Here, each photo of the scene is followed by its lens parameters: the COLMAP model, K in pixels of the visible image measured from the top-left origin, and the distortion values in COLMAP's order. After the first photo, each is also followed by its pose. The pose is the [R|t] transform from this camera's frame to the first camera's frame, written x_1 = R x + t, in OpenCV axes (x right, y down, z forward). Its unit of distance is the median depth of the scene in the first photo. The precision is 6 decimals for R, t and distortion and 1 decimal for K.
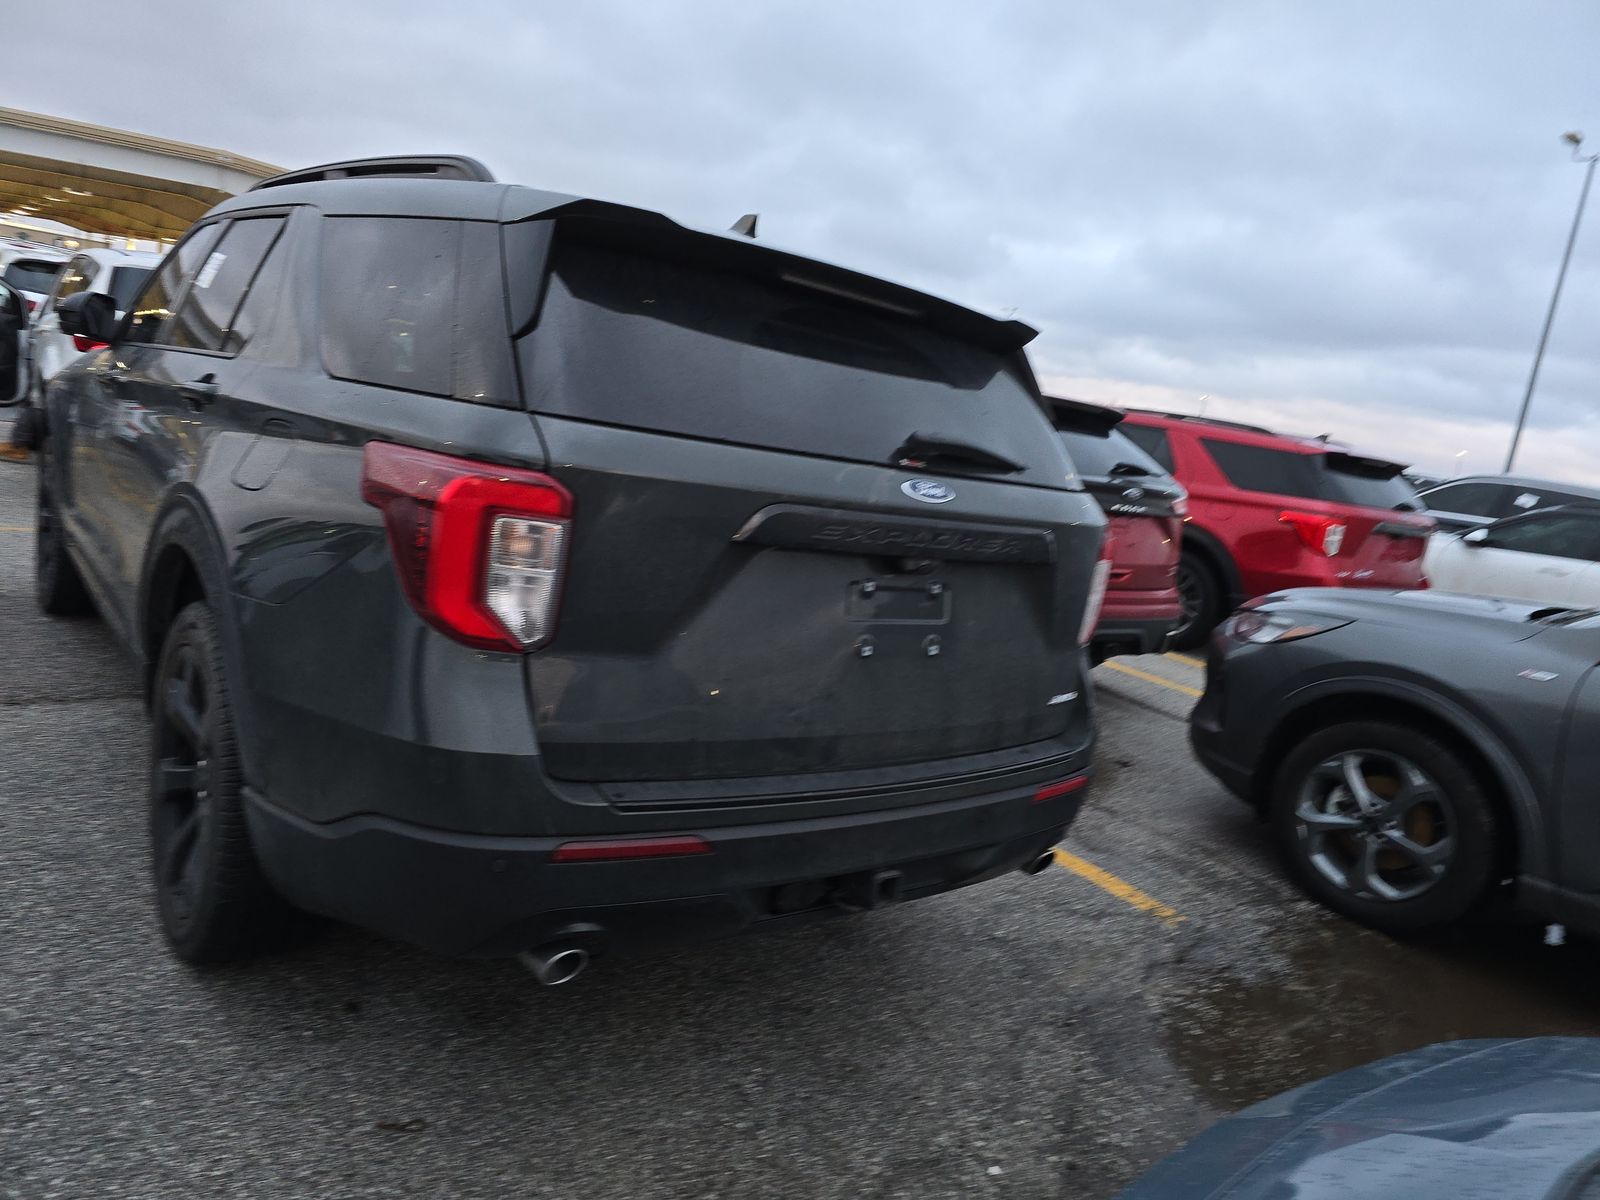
lens RADIAL K [[1058.4, 0, 799.2], [0, 1058.4, 664.8], [0, 0, 1]] dist [0.005374, -0.000159]
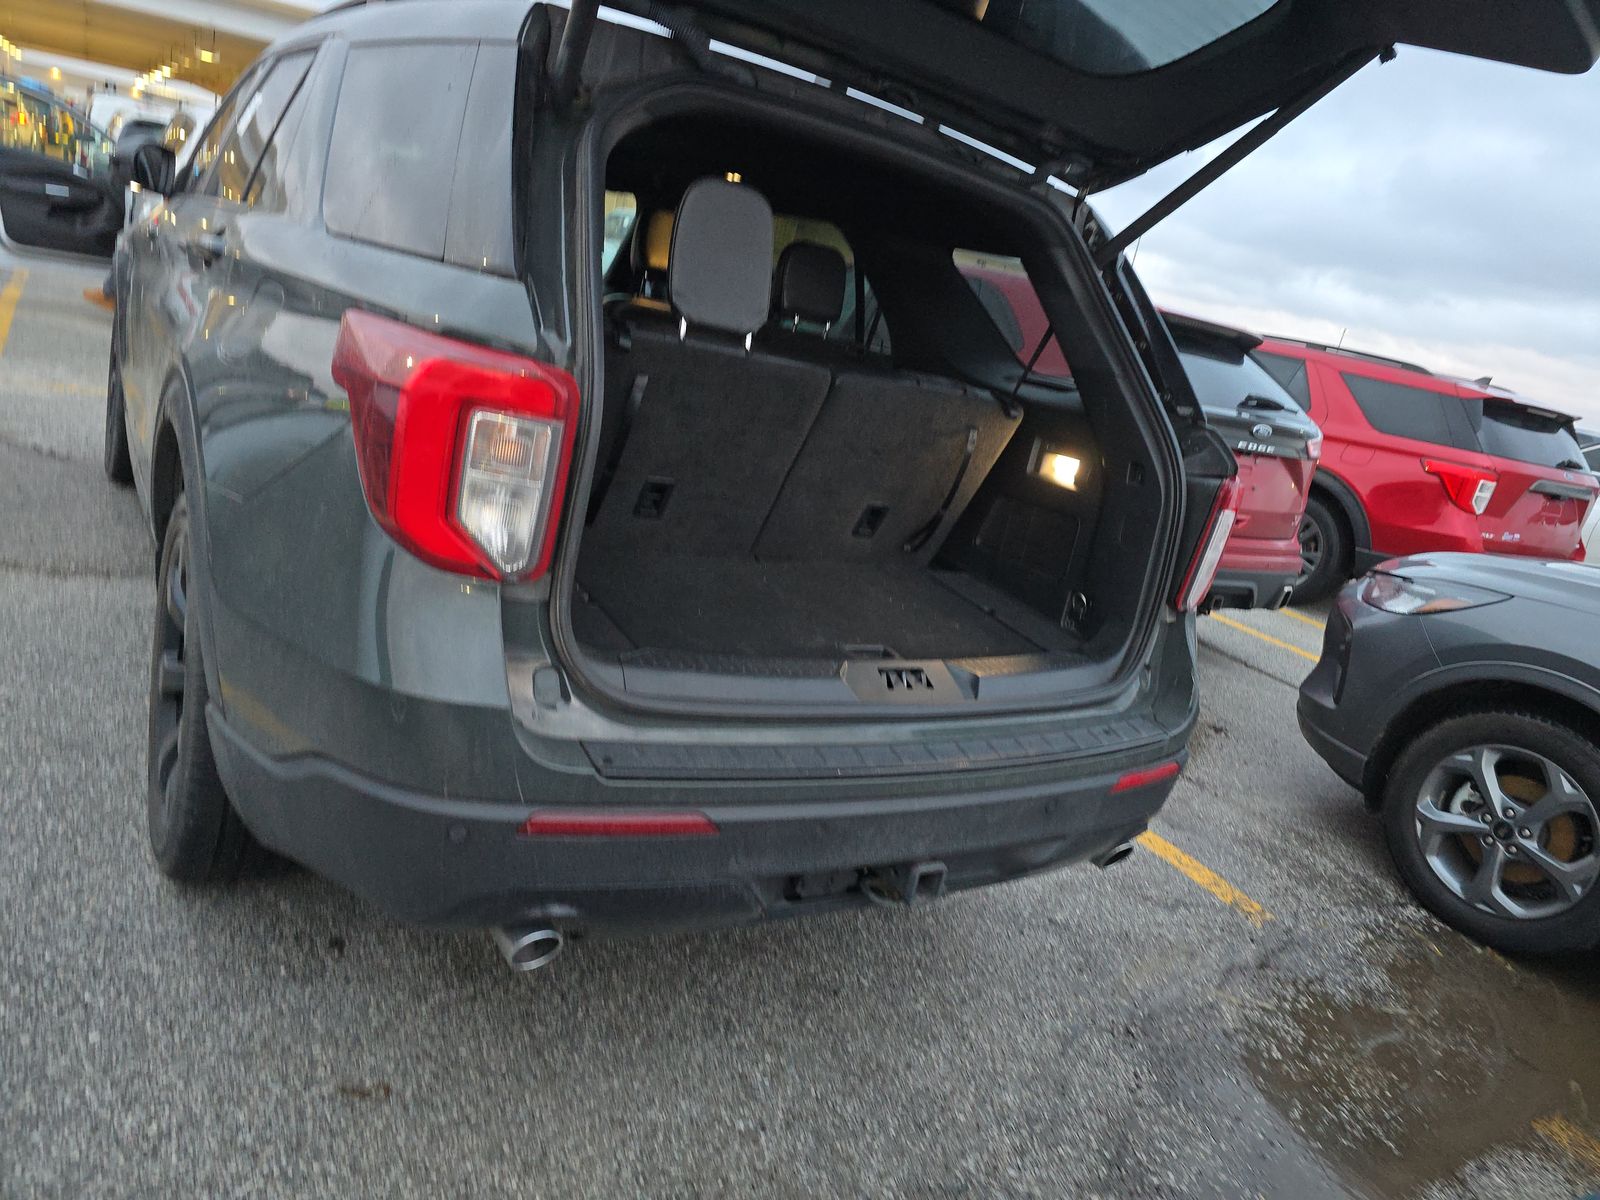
lens RADIAL K [[1058.4, 0, 799.2], [0, 1058.4, 664.8], [0, 0, 1]] dist [0.005374, -0.000159]
pose [[0.993618, 0.082468, -0.076958, 0.020726], [-0.075915, 0.993527, 0.084508, -0.018744], [0.083429, -0.078127, 0.993446, 0.107495]]
